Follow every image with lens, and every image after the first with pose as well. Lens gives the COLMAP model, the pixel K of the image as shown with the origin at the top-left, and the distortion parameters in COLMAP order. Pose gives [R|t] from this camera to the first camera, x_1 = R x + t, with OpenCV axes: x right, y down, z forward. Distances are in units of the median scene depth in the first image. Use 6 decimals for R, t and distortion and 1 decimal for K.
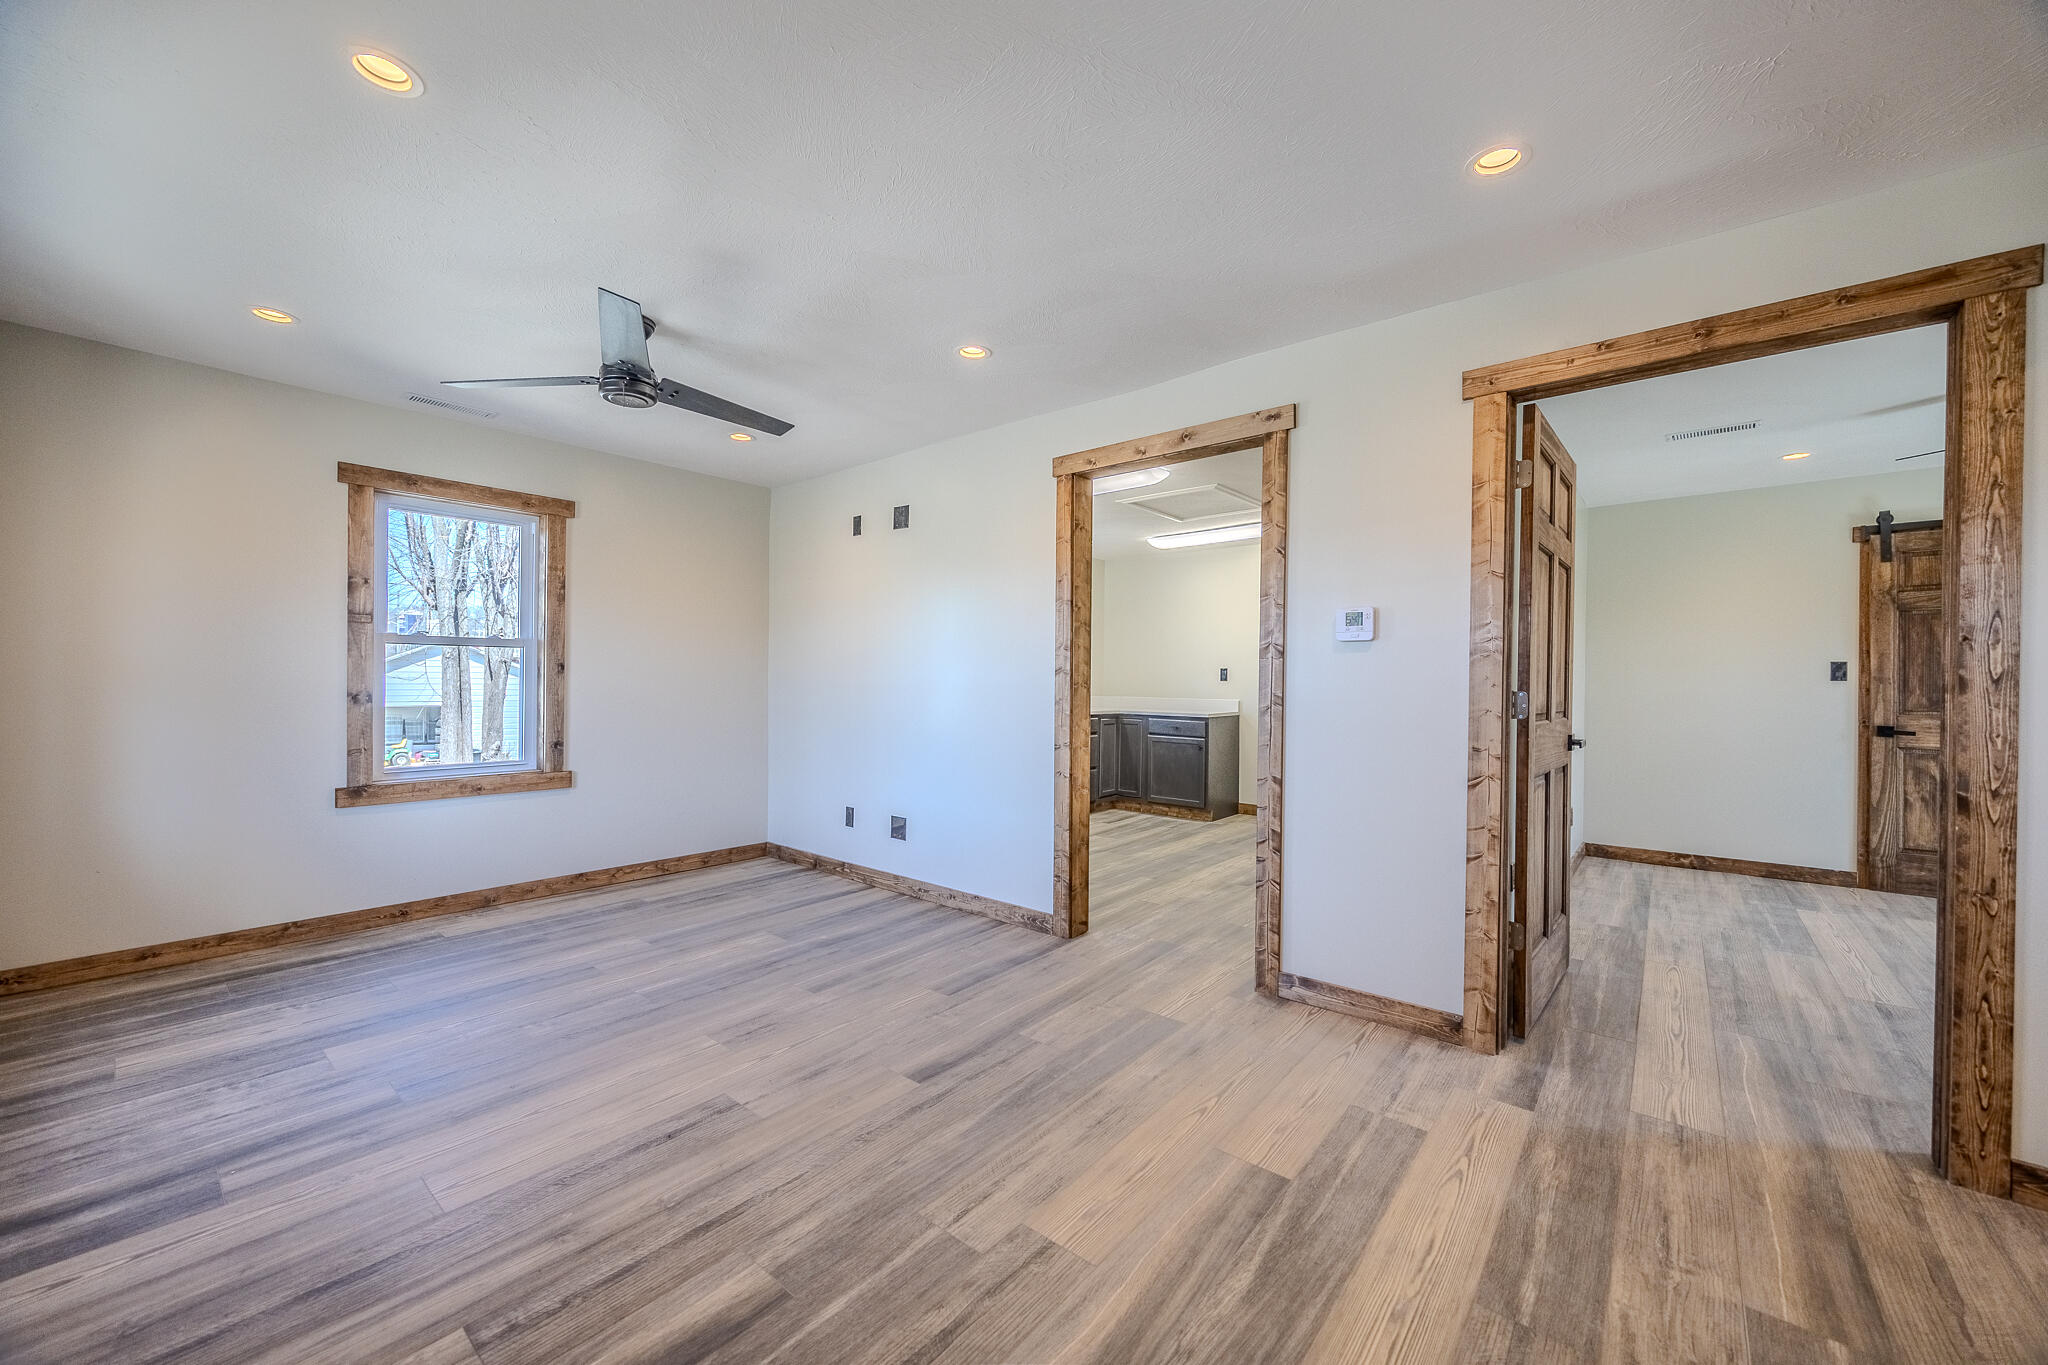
lens RADIAL K [[778.8, 0, 1028.0], [0, 778.8, 692.2], [0, 0, 1]] dist [-0.002159, -0.000896]
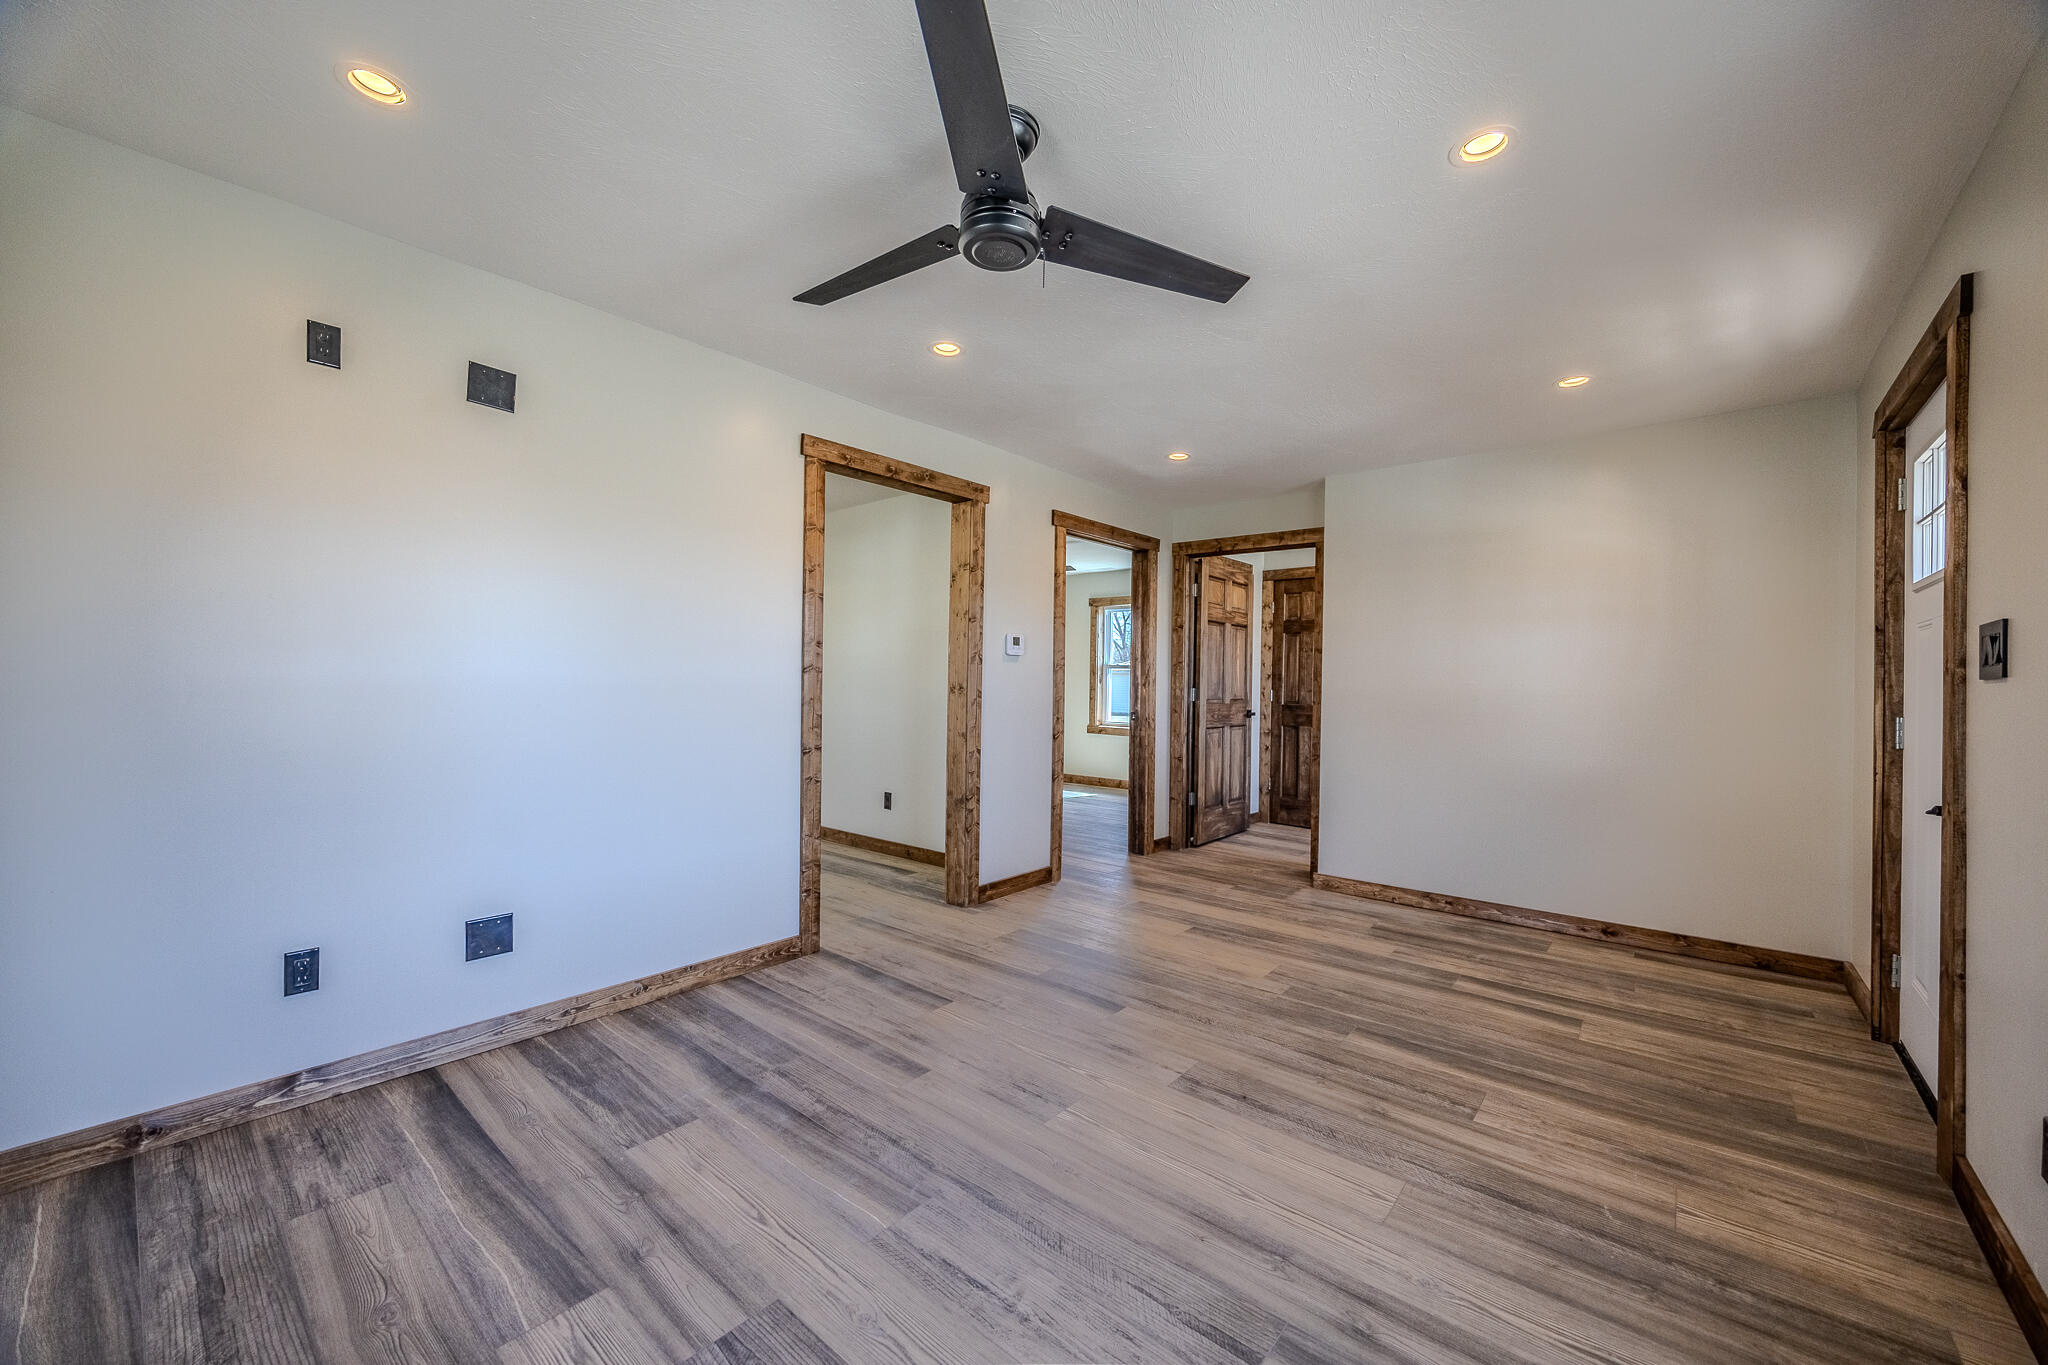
lens RADIAL K [[778.8, 0, 1028.0], [0, 778.8, 684.4], [0, 0, 1]] dist [-0.002159, -0.000896]
pose [[0.006933, -0.011909, 0.999905, -1.255486], [0.000787, 0.999929, 0.011903, -0.027868], [-0.999976, 0.000705, 0.006942, 1.040466]]
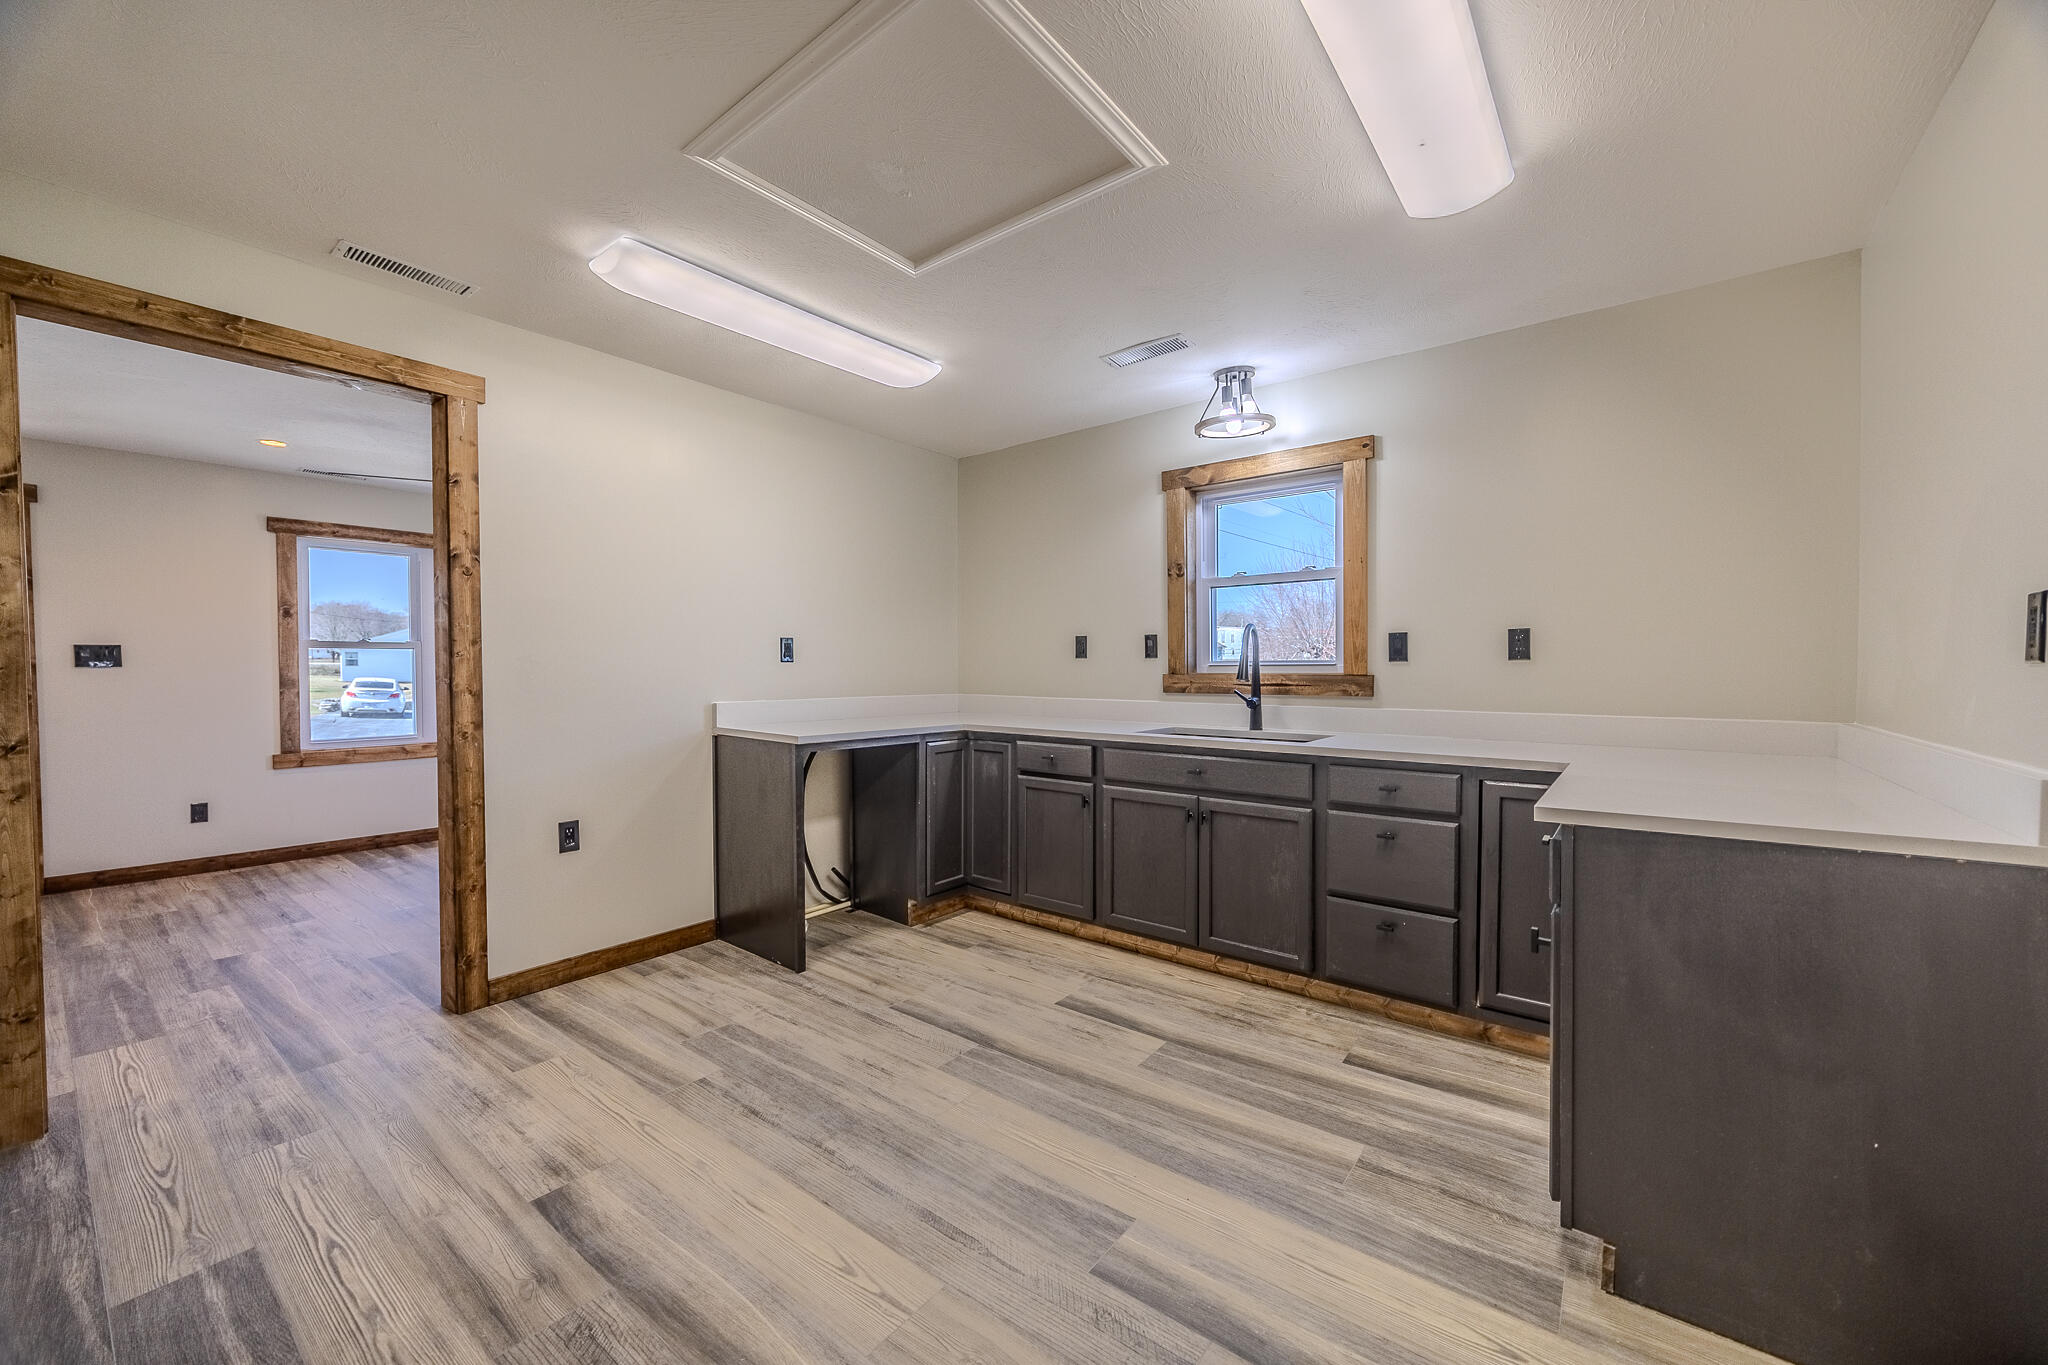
lens RADIAL K [[778.8, 0, 1029.3], [0, 778.8, 689.2], [0, 0, 1]] dist [-0.002159, -0.000896]
pose [[0.039954, 0.013962, -0.999104, 1.202019], [-0.011593, 0.999842, 0.013509, -0.023739], [0.999134, 0.011043, 0.040110, 2.191901]]
